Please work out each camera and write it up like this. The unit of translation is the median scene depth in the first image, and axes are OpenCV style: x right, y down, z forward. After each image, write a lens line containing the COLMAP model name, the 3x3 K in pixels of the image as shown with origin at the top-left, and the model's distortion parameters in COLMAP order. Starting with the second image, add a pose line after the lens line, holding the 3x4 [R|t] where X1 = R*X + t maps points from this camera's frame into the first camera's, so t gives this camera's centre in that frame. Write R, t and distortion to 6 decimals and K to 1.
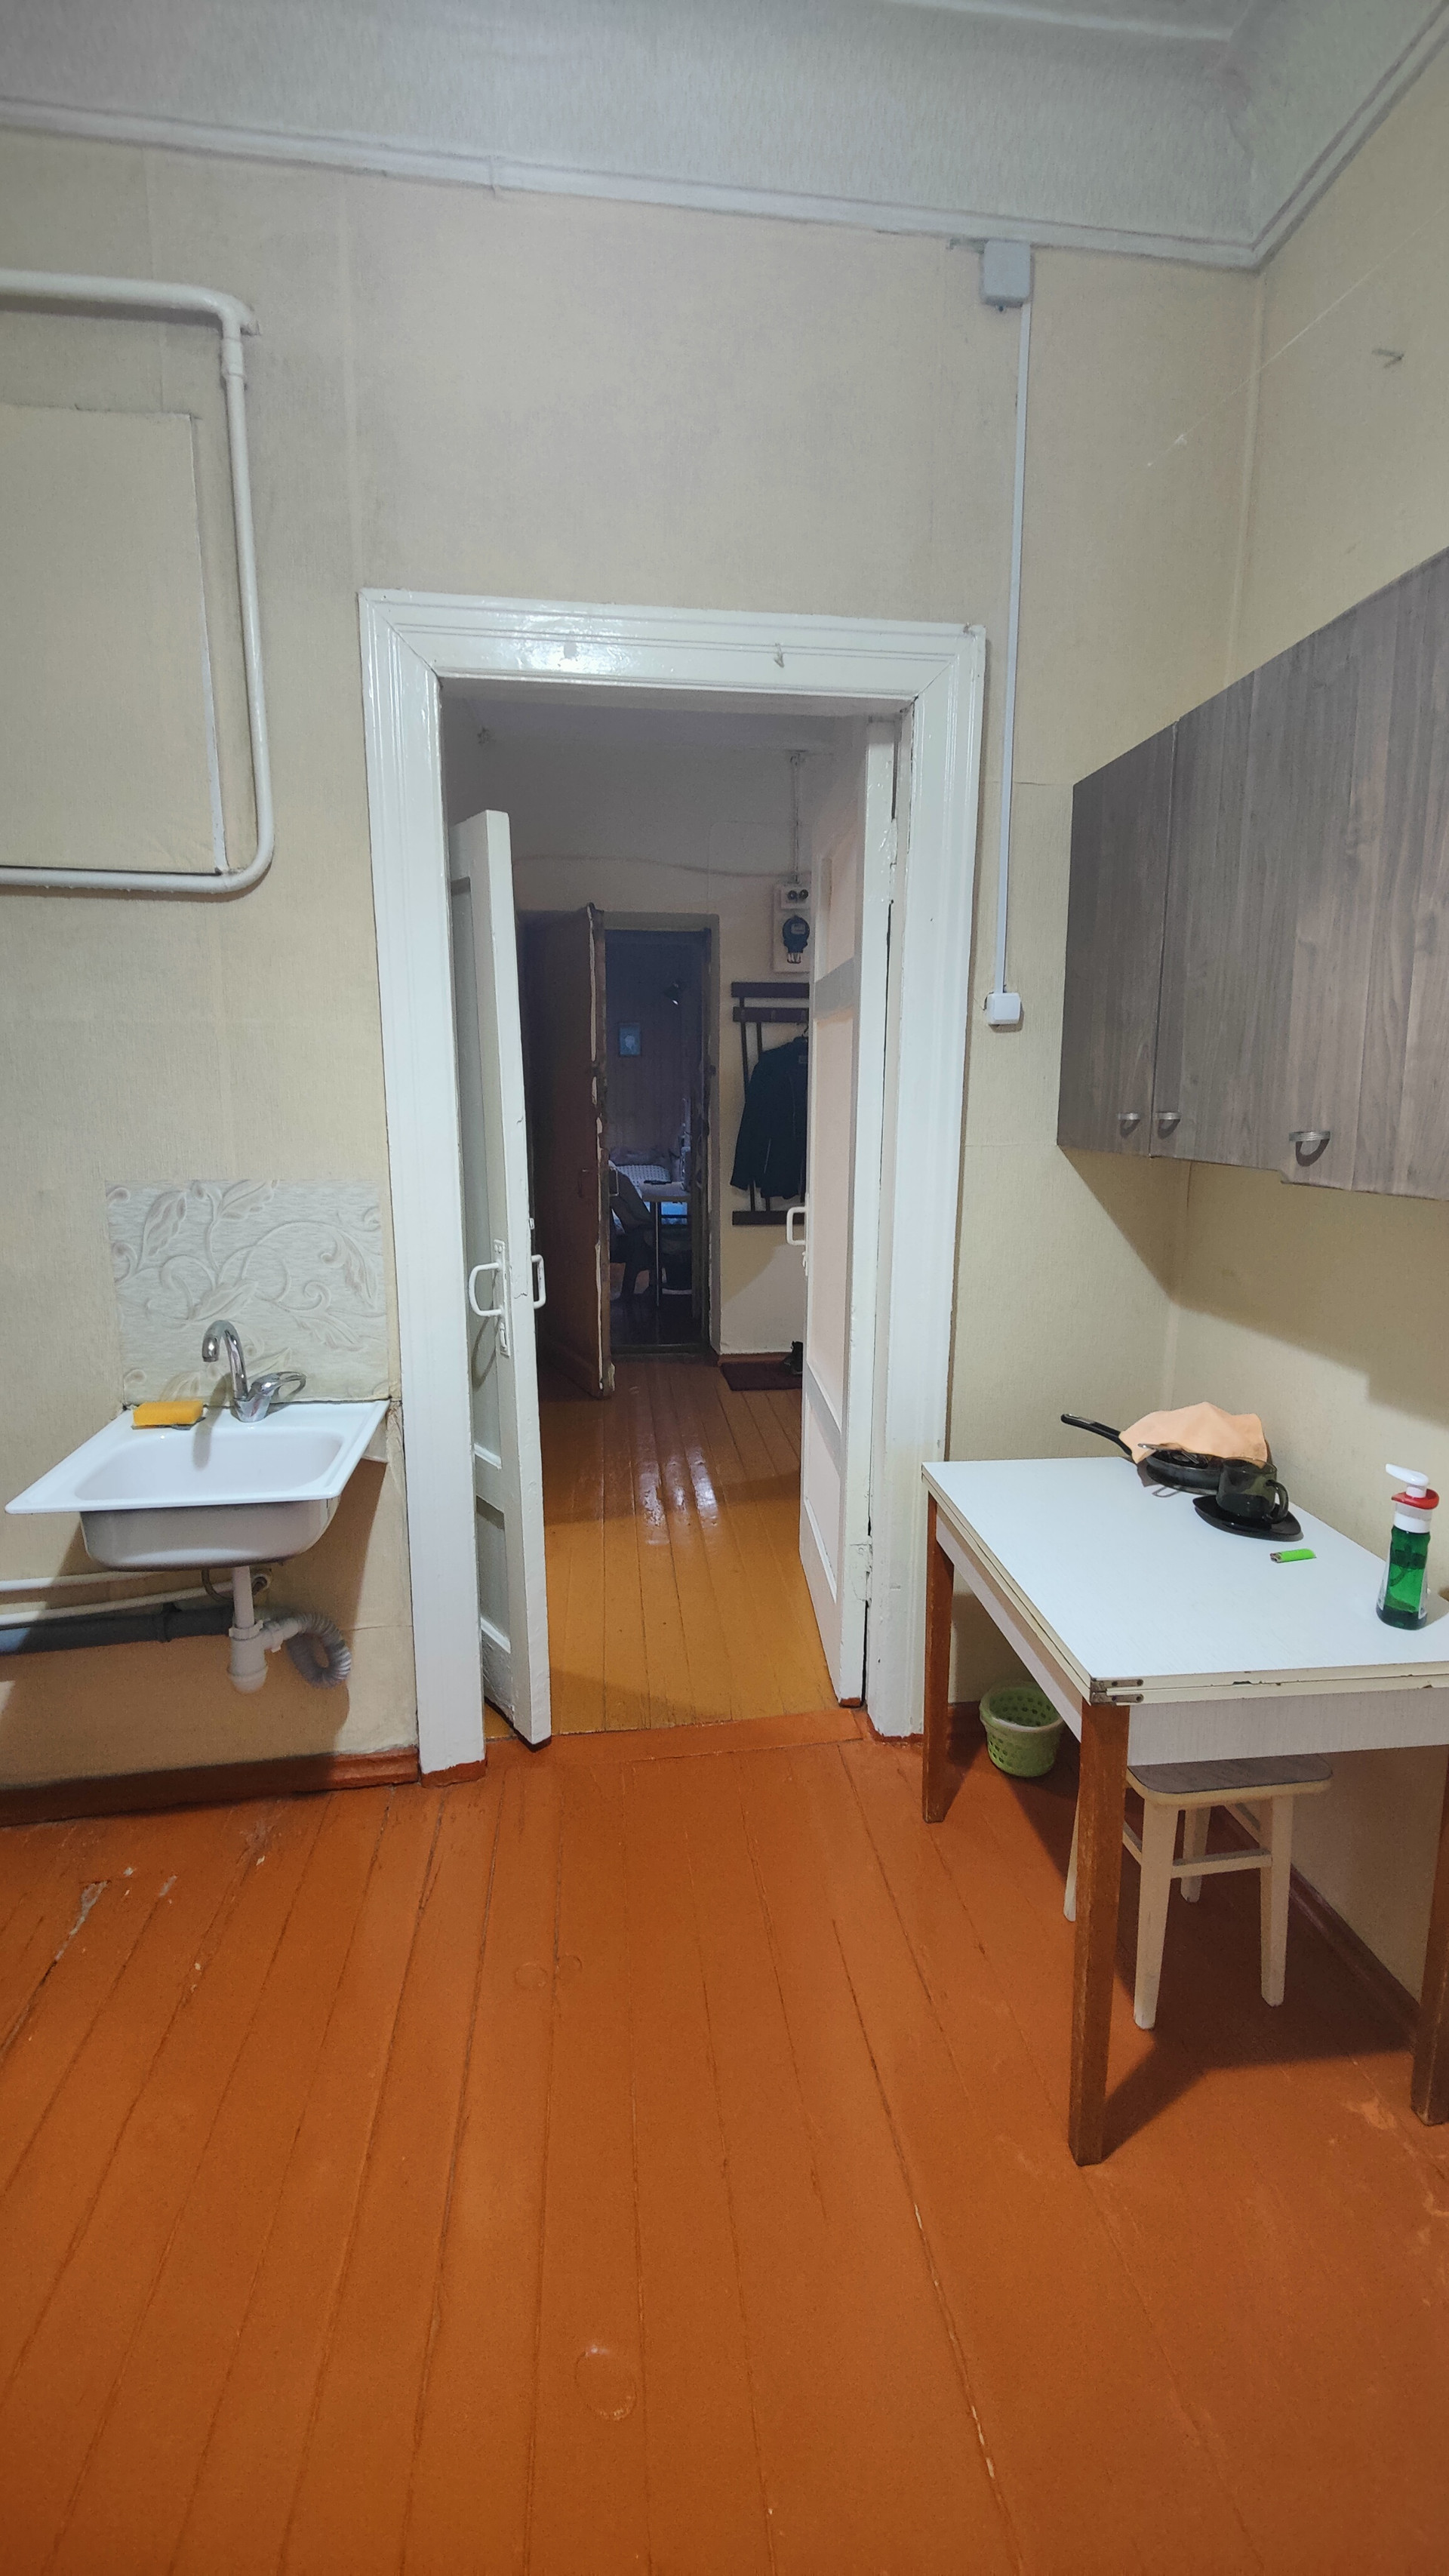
lens RADIAL K [[1074.9, 0, 724.5], [0, 1074.9, 1288.0], [0, 0, 1]] dist [0.000022, -0.000710]
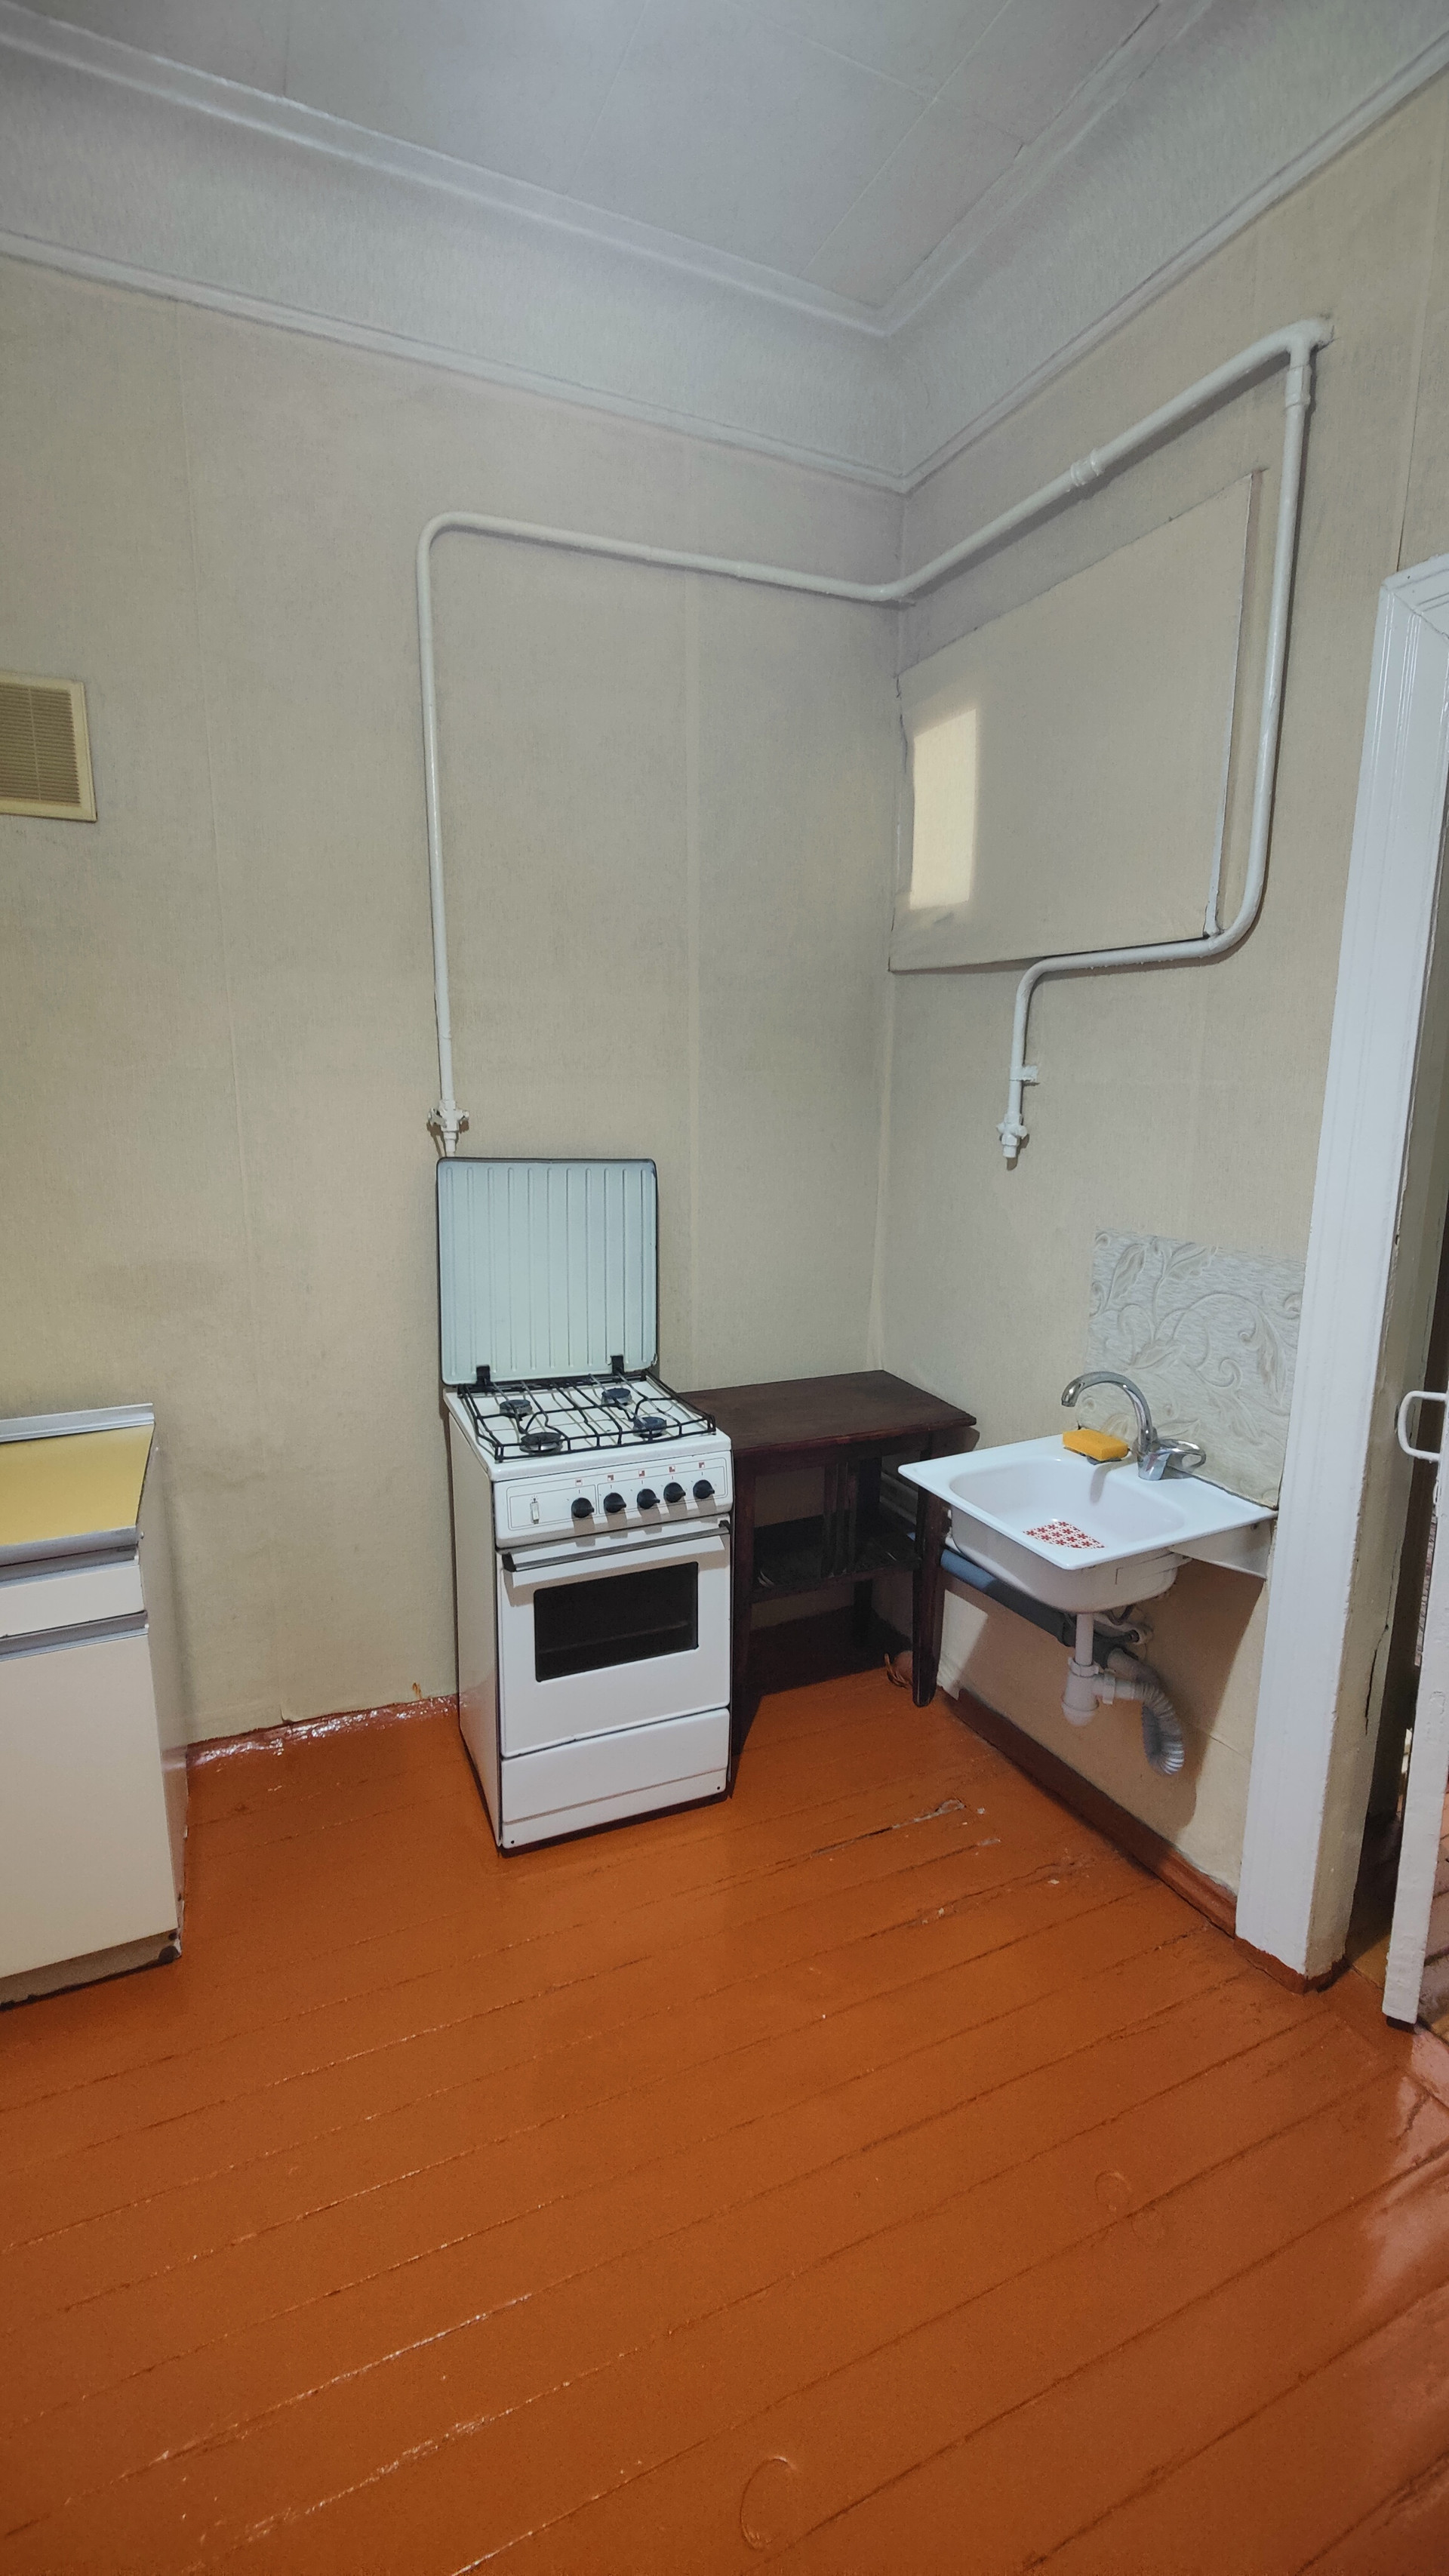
lens RADIAL K [[1074.9, 0, 724.5], [0, 1074.9, 1288.0], [0, 0, 1]] dist [0.000022, -0.000710]
pose [[0.315802, 0.178432, -0.931897, 0.339156], [-0.183563, 0.975092, 0.124496, -0.102308], [0.930899, 0.131746, 0.340689, 0.267393]]
